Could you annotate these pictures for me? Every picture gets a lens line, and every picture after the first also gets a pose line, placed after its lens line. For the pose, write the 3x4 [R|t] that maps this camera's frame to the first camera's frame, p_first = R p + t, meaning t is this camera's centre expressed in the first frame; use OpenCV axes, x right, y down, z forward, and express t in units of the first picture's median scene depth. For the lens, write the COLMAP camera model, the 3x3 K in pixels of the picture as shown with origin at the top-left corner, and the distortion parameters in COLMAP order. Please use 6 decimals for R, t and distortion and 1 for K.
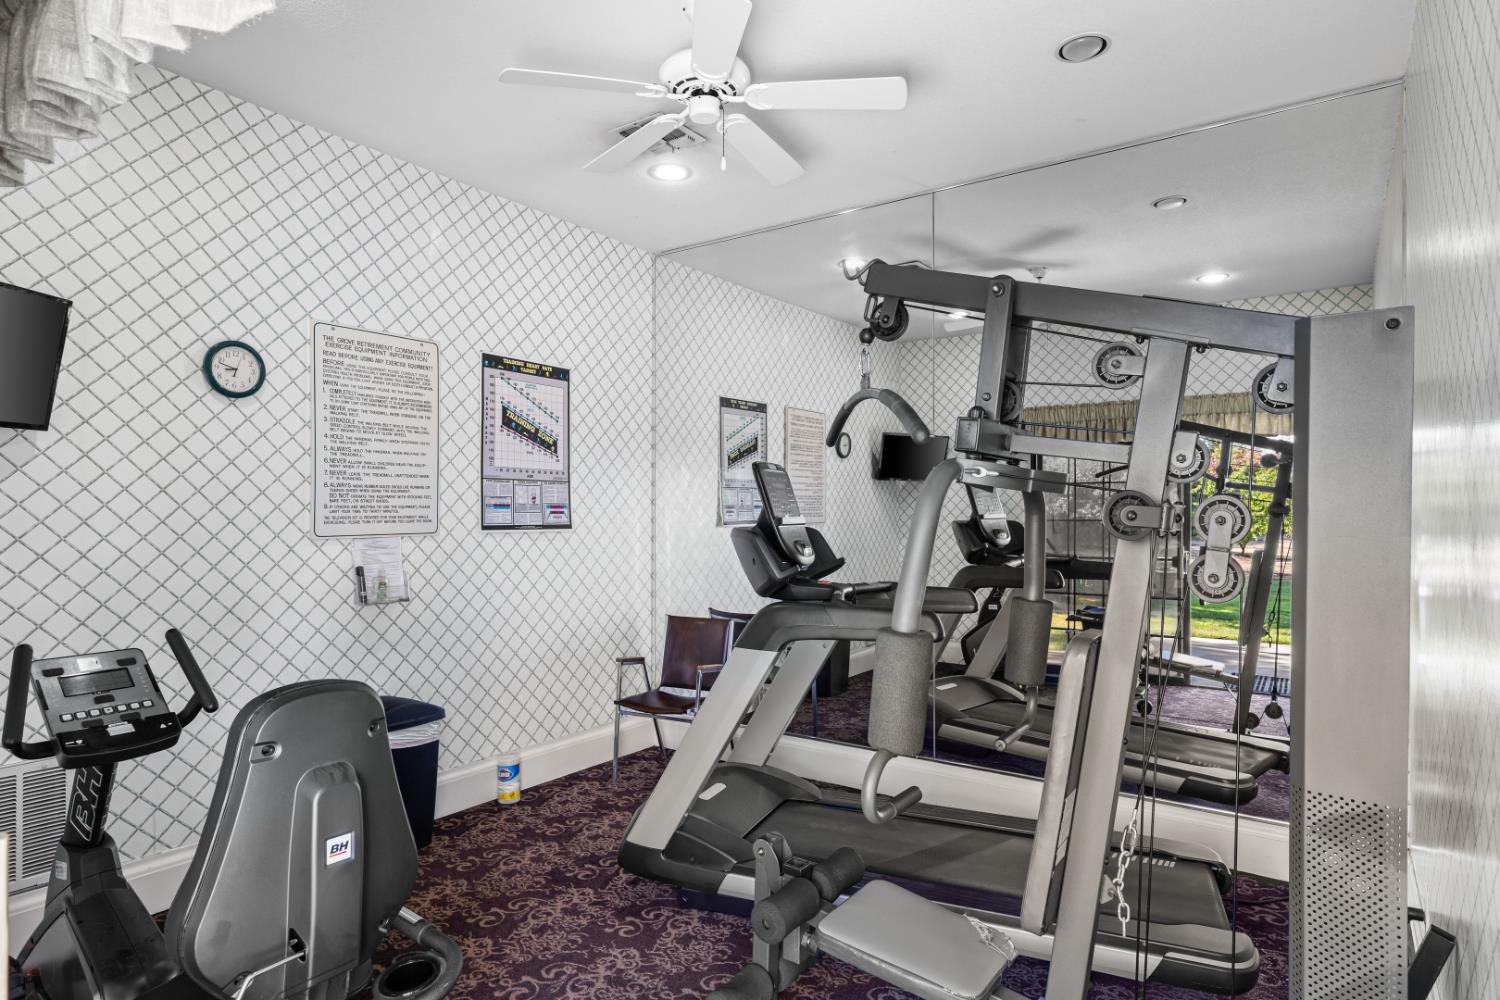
lens RADIAL K [[867.7, 0, 749.0], [0, 867.7, 499.6], [0, 0, 1]] dist [0.006373, 0.000770]
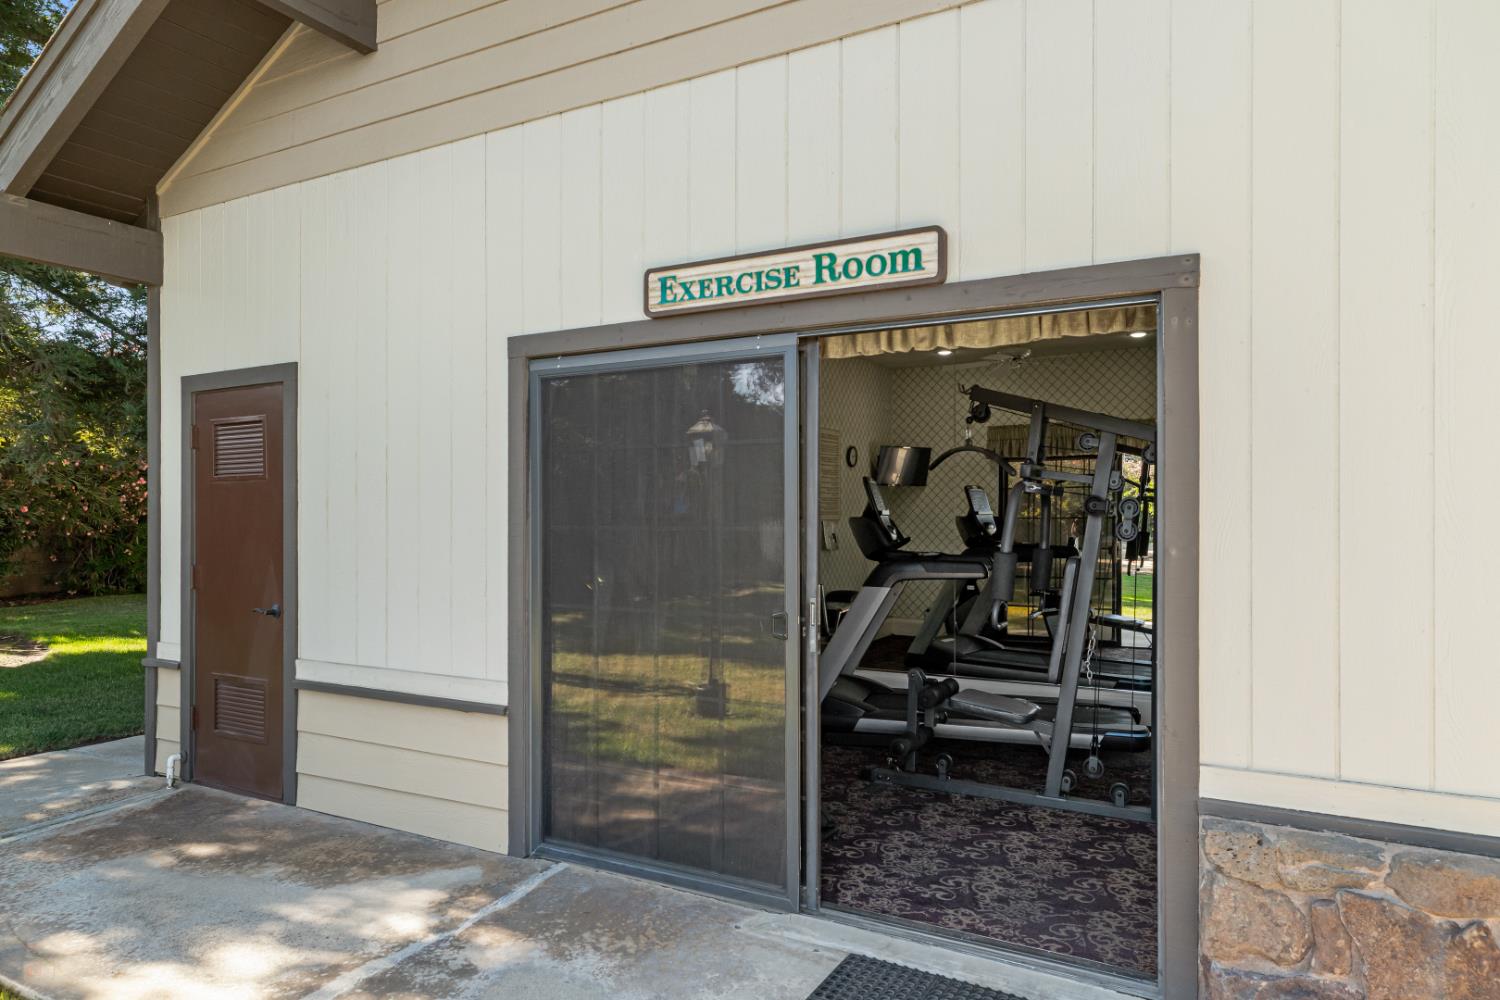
lens RADIAL K [[997.1, 0, 751.0], [0, 997.1, 504.5], [0, 0, 1]] dist [-0.001685, -0.000253]
pose [[0.993963, 0.000873, 0.109709, -0.459901], [-0.001083, 0.999998, 0.001863, 0.006456], [-0.109707, -0.001971, 0.993962, -0.935277]]
